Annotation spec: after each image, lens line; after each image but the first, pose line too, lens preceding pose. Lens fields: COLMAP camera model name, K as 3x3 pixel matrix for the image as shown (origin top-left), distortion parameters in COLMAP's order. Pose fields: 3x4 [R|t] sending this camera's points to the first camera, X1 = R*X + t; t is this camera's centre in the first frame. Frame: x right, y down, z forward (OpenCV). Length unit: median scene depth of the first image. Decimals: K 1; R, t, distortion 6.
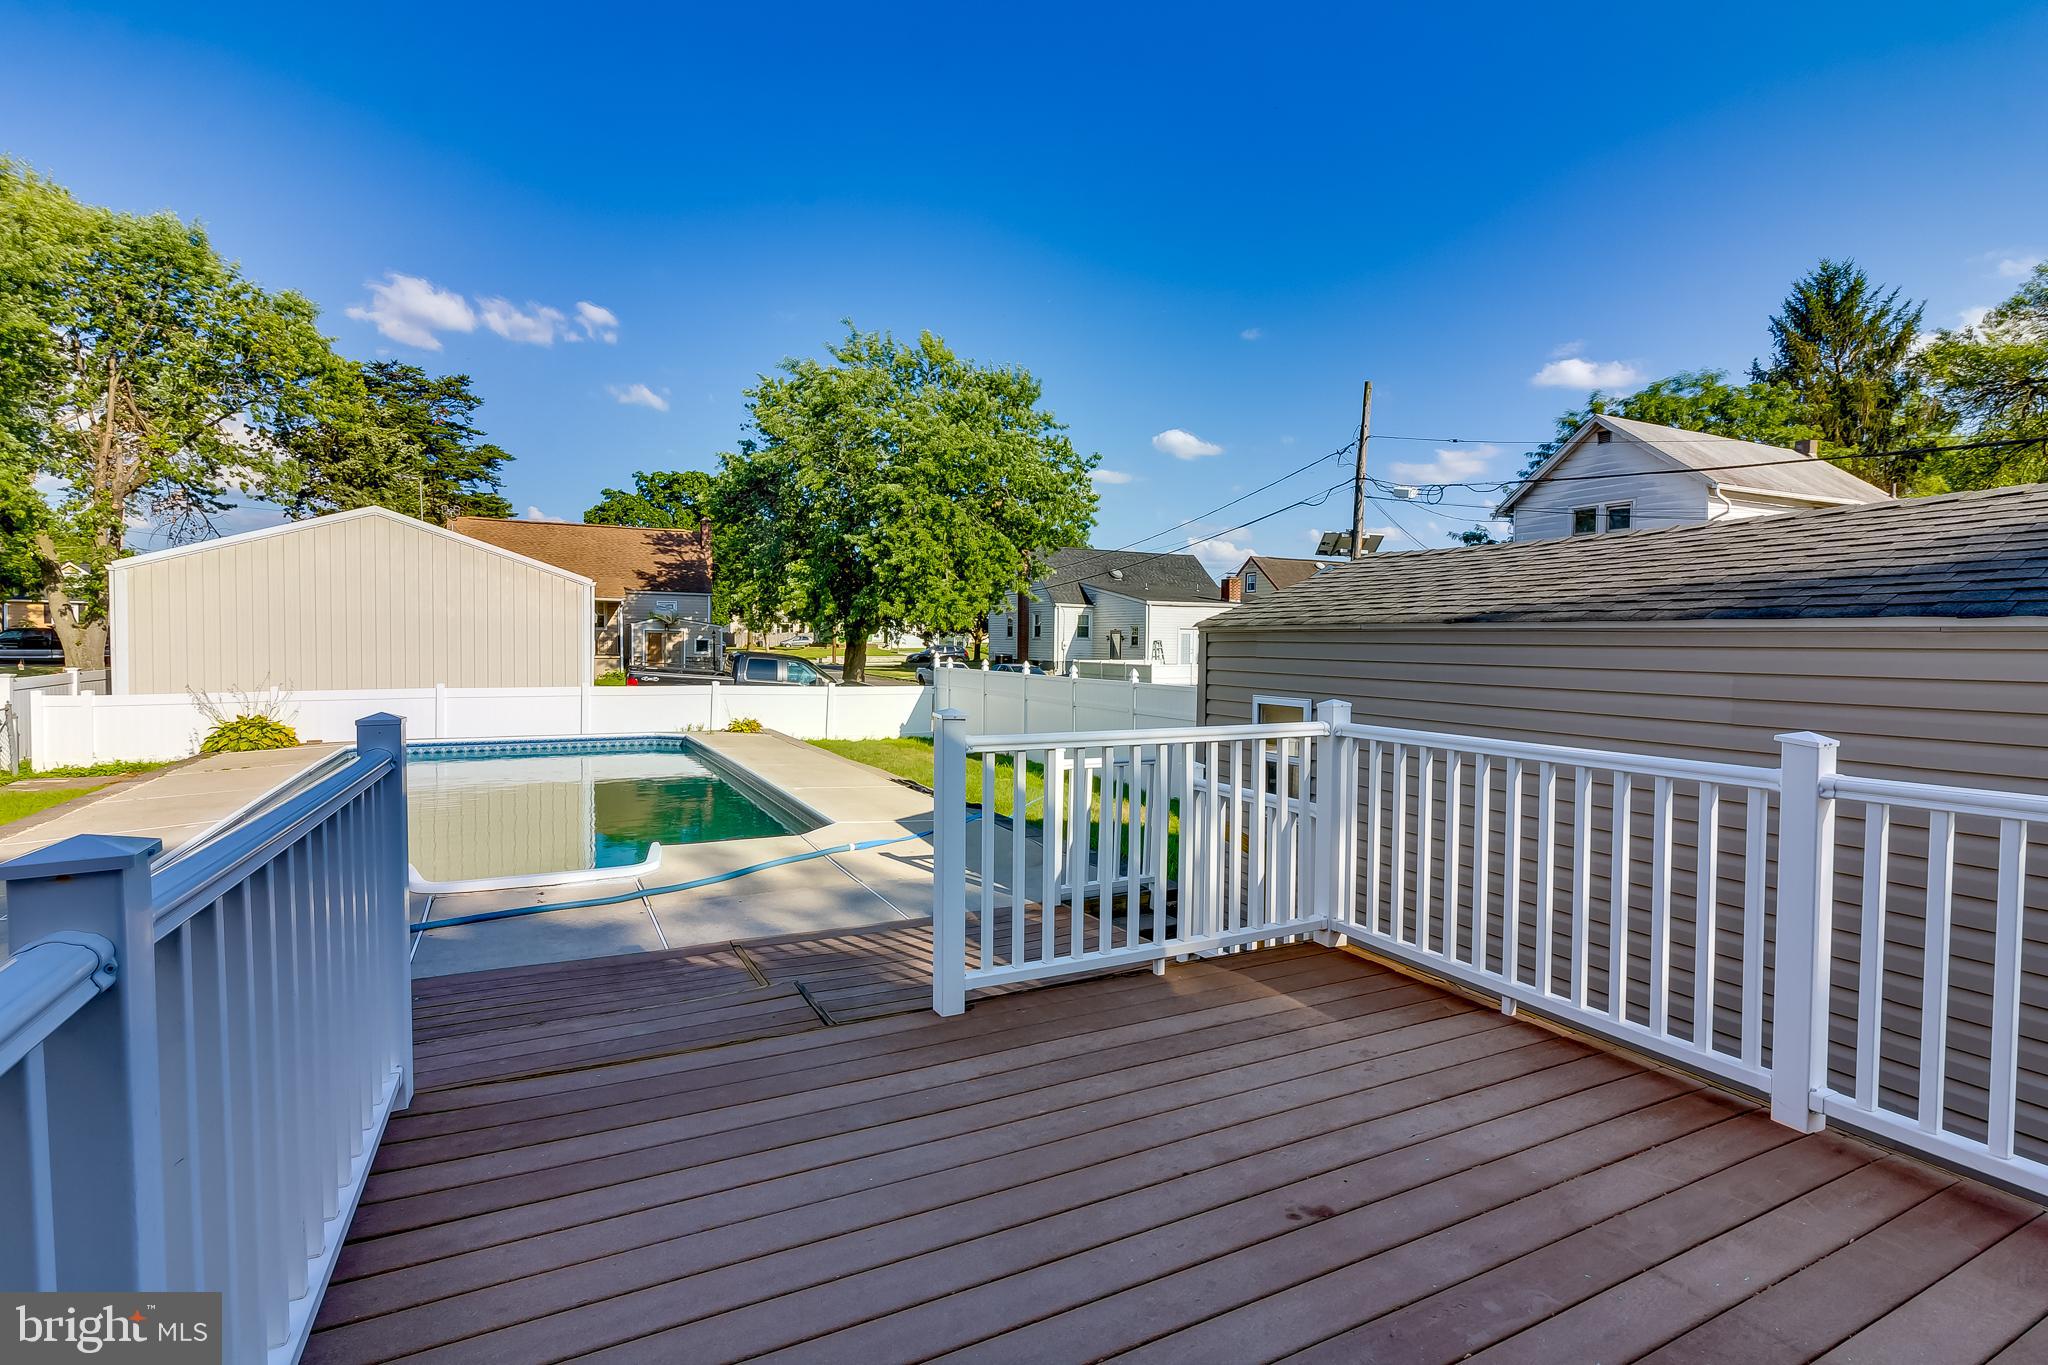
lens RADIAL K [[979.6, 0, 1019.2], [0, 979.6, 674.8], [0, 0, 1]] dist [-0.000772, -0.000854]
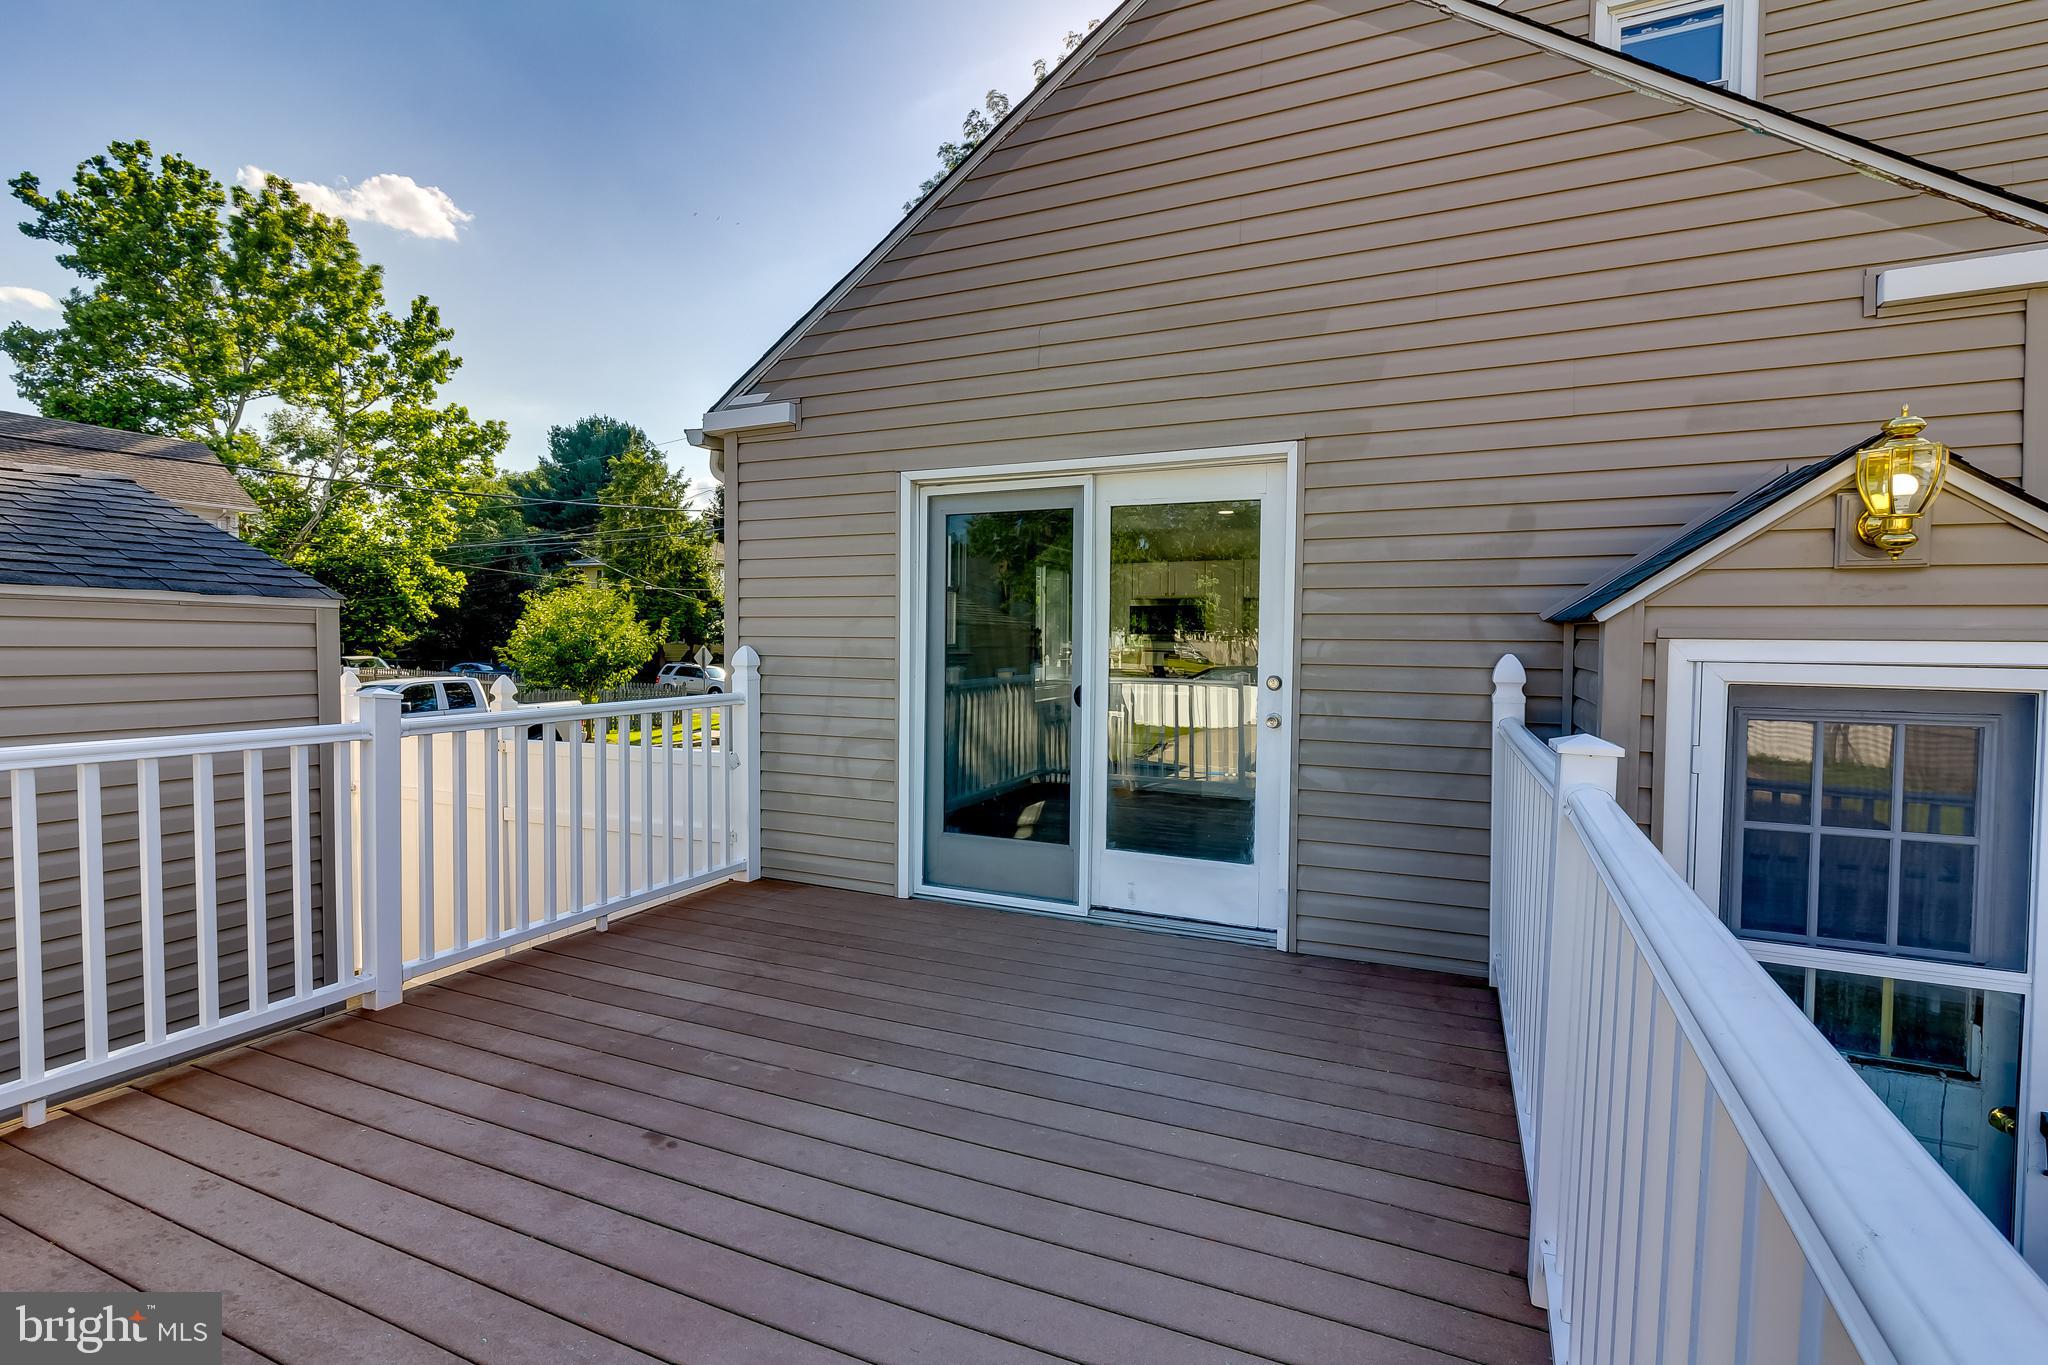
lens RADIAL K [[940.2, 0, 1024.0], [0, 940.2, 682.5], [0, 0, 1]] dist [0.001091, 0.000368]
pose [[-0.645401, -0.053725, 0.761953, -0.611818], [0.004106, 0.997265, 0.073795, -0.036241], [-0.763833, 0.050756, -0.643415, 1.090600]]
